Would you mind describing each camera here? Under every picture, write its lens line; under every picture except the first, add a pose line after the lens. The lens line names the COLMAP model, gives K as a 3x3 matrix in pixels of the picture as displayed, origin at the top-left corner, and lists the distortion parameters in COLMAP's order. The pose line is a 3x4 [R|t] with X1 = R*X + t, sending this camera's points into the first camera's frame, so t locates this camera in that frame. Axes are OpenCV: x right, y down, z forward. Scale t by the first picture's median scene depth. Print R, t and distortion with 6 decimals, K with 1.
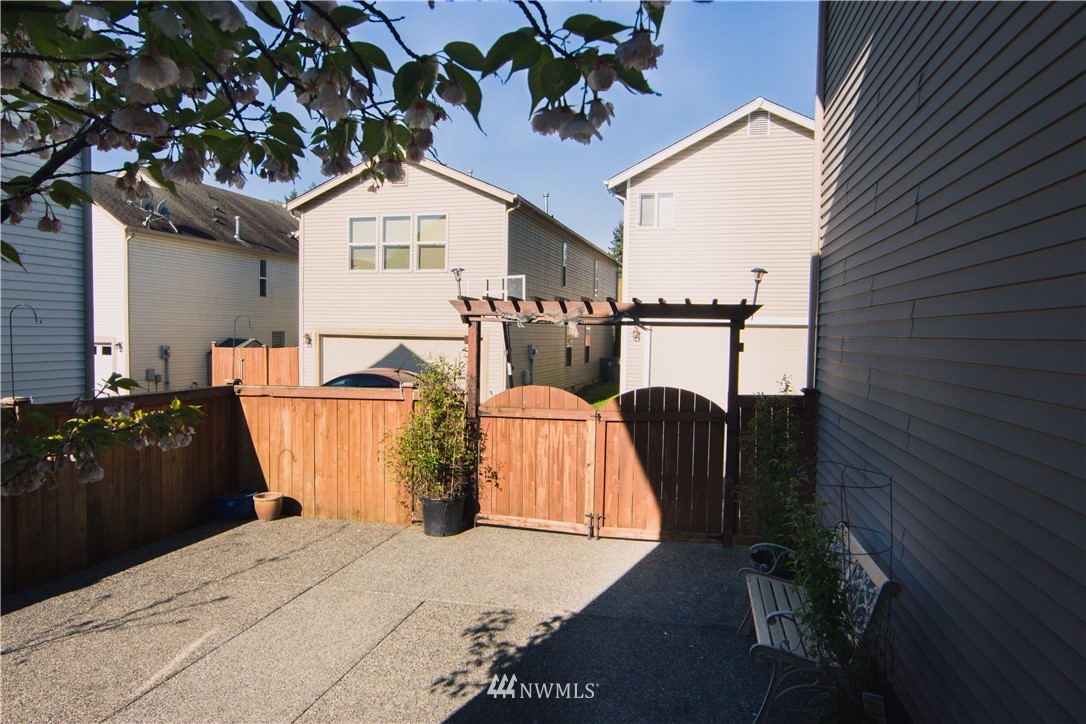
lens RADIAL K [[685.8, 0, 534.9], [0, 685.8, 362.5], [0, 0, 1]] dist [-0.027034, 0.007423]
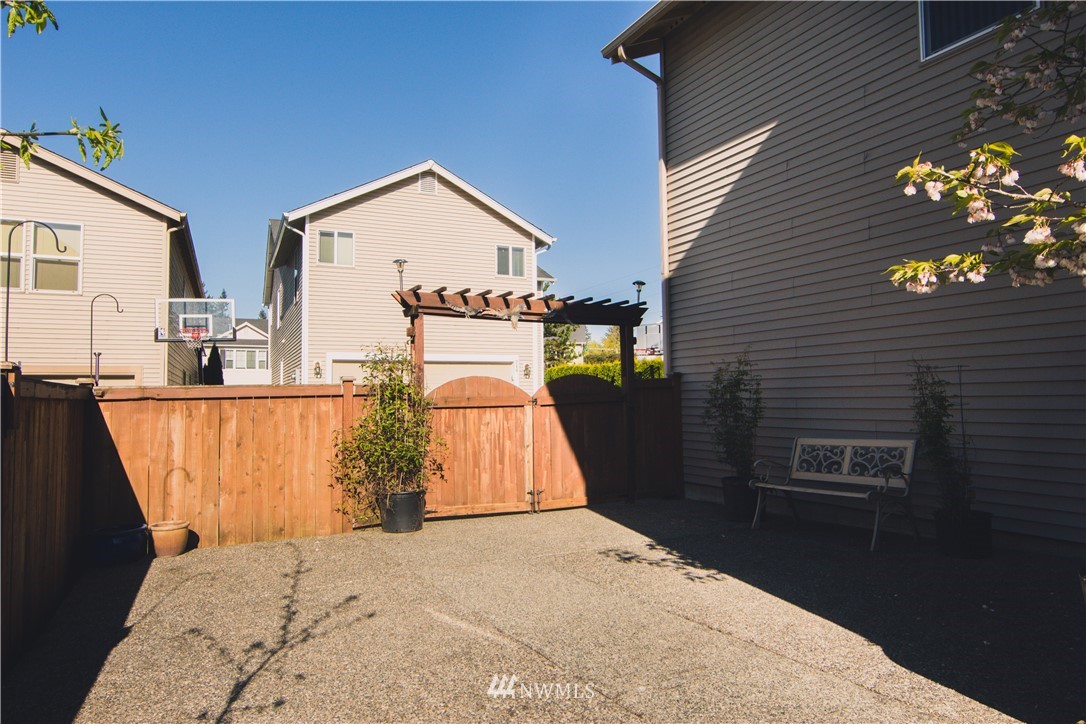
lens RADIAL K [[685.8, 0, 538.5], [0, 685.8, 359.3], [0, 0, 1]] dist [-0.027034, 0.007423]
pose [[0.763935, 0.013999, 0.645142, -0.601252], [0.052010, 0.995176, -0.083182, 0.099572], [-0.643194, 0.097100, 0.759522, 0.133399]]
